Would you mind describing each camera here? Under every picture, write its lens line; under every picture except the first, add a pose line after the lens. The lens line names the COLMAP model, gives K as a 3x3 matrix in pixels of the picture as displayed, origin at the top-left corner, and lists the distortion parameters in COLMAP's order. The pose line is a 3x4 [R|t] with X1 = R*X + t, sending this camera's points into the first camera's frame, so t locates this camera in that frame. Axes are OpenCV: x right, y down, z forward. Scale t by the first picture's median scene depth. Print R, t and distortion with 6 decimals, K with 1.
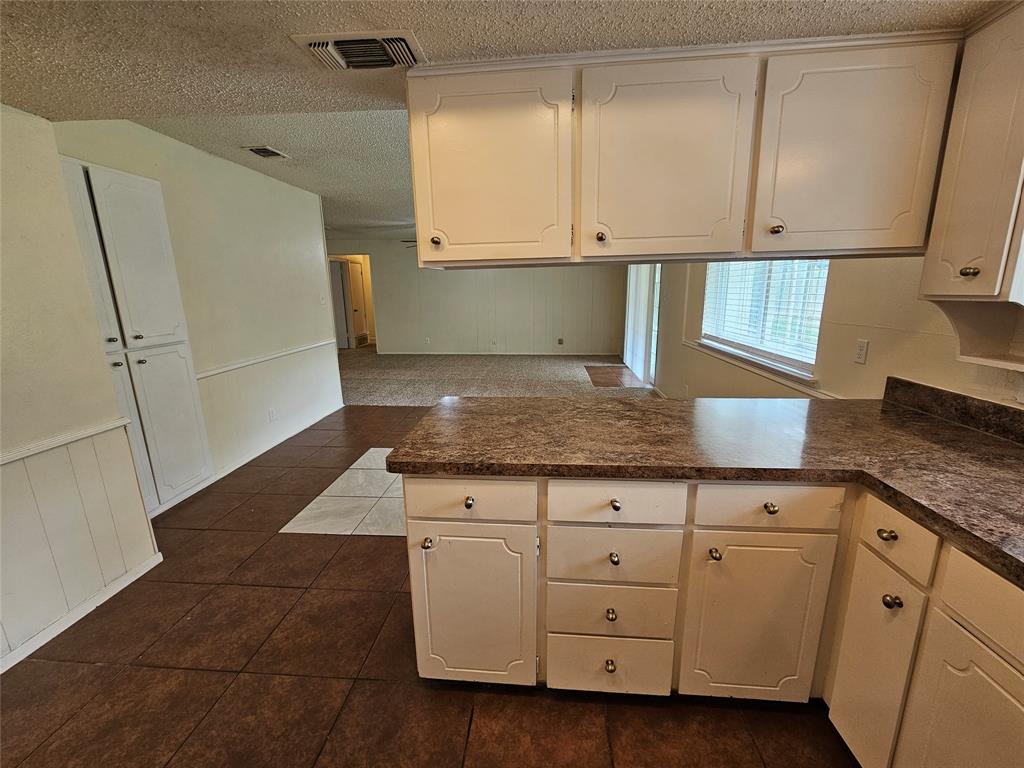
lens RADIAL K [[418.4, 0, 515.3], [0, 418.4, 381.5], [0, 0, 1]] dist [-0.003597, 0.001353]
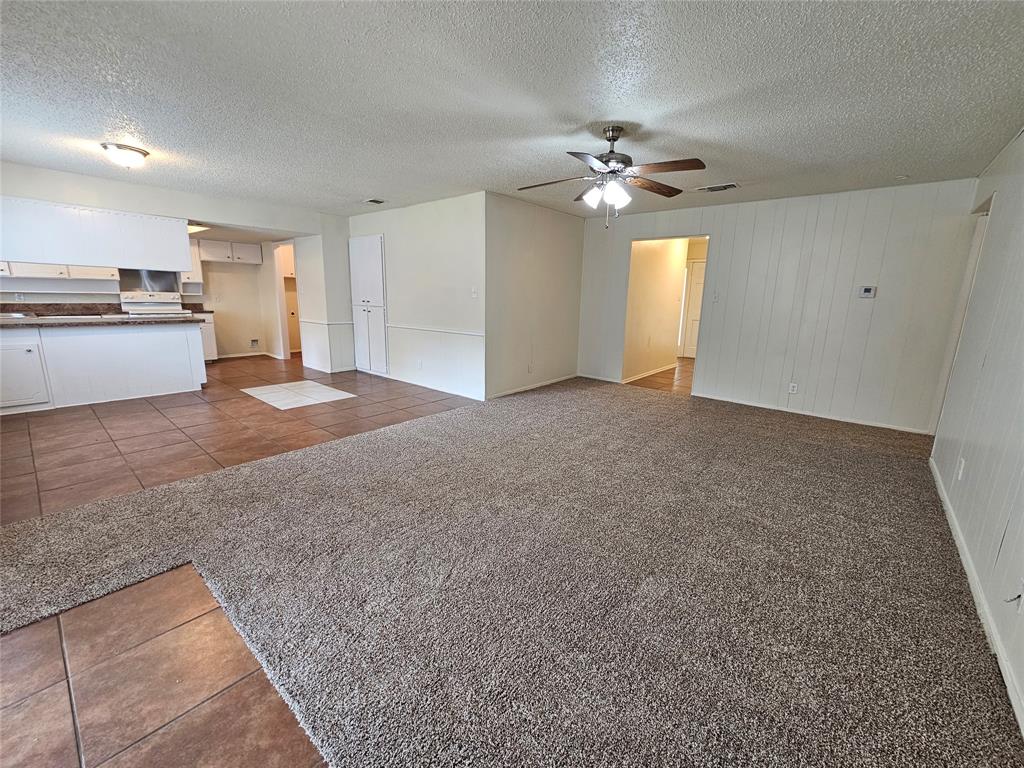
lens RADIAL K [[418.4, 0, 521.0], [0, 418.4, 381.1], [0, 0, 1]] dist [-0.003597, 0.001353]
pose [[-0.580169, 0.163894, -0.797836, 1.301403], [-0.195595, 0.922847, 0.331807, -1.342899], [0.790662, 0.348557, -0.503351, 6.249166]]
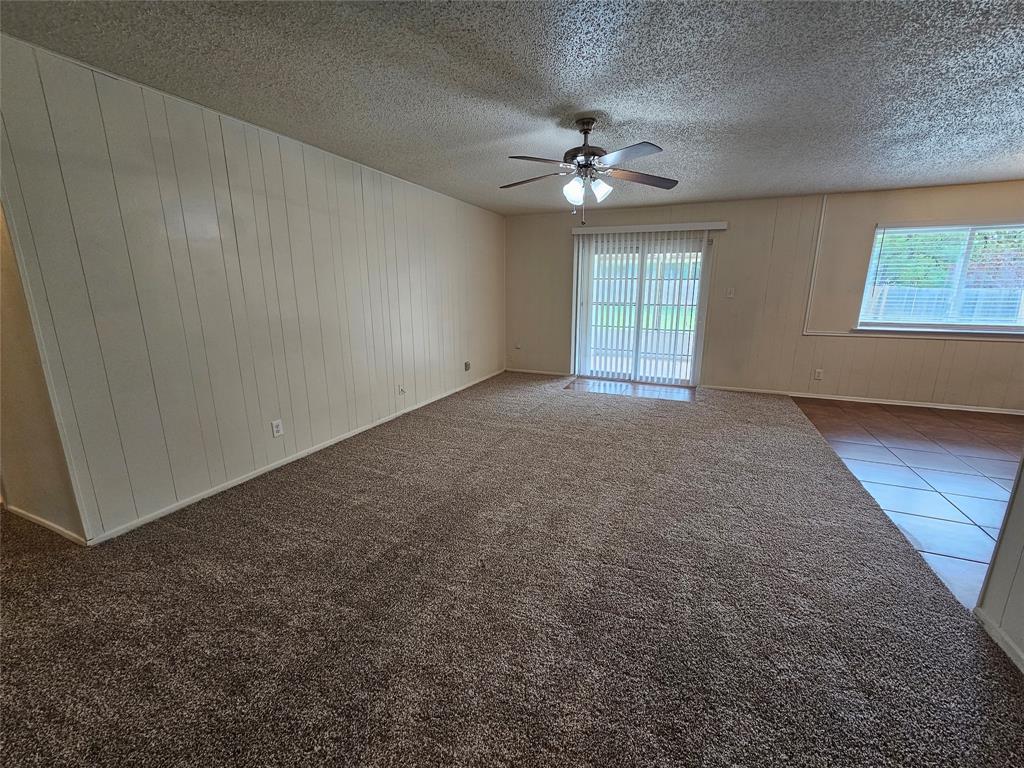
lens RADIAL K [[418.4, 0, 511.1], [0, 418.4, 385.5], [0, 0, 1]] dist [-0.003597, 0.001353]
pose [[0.322797, -0.205083, 0.923982, -3.309656], [0.209275, 0.967544, 0.141641, -1.022785], [-0.923042, 0.147645, 0.355239, 4.867634]]
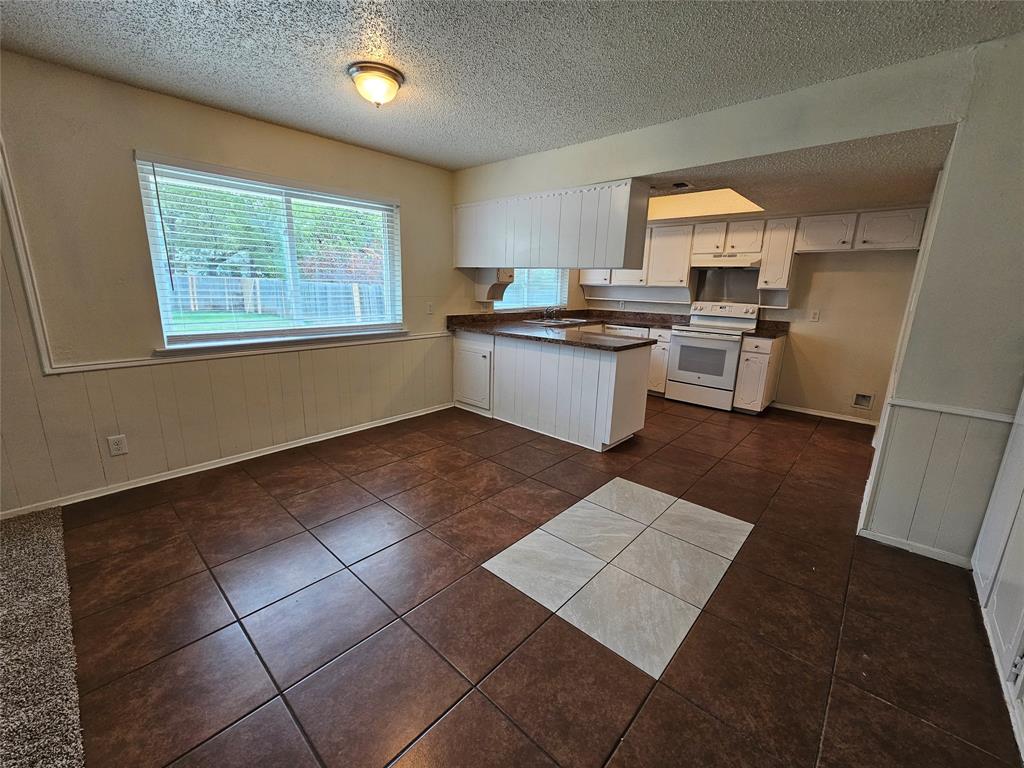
lens RADIAL K [[418.4, 0, 516.3], [0, 418.4, 380.7], [0, 0, 1]] dist [-0.003597, 0.001353]
pose [[-0.791358, -0.142153, 0.594596, -1.279423], [0.119333, 0.917965, 0.378286, -0.752972], [-0.599593, 0.370315, -0.709475, 3.696765]]
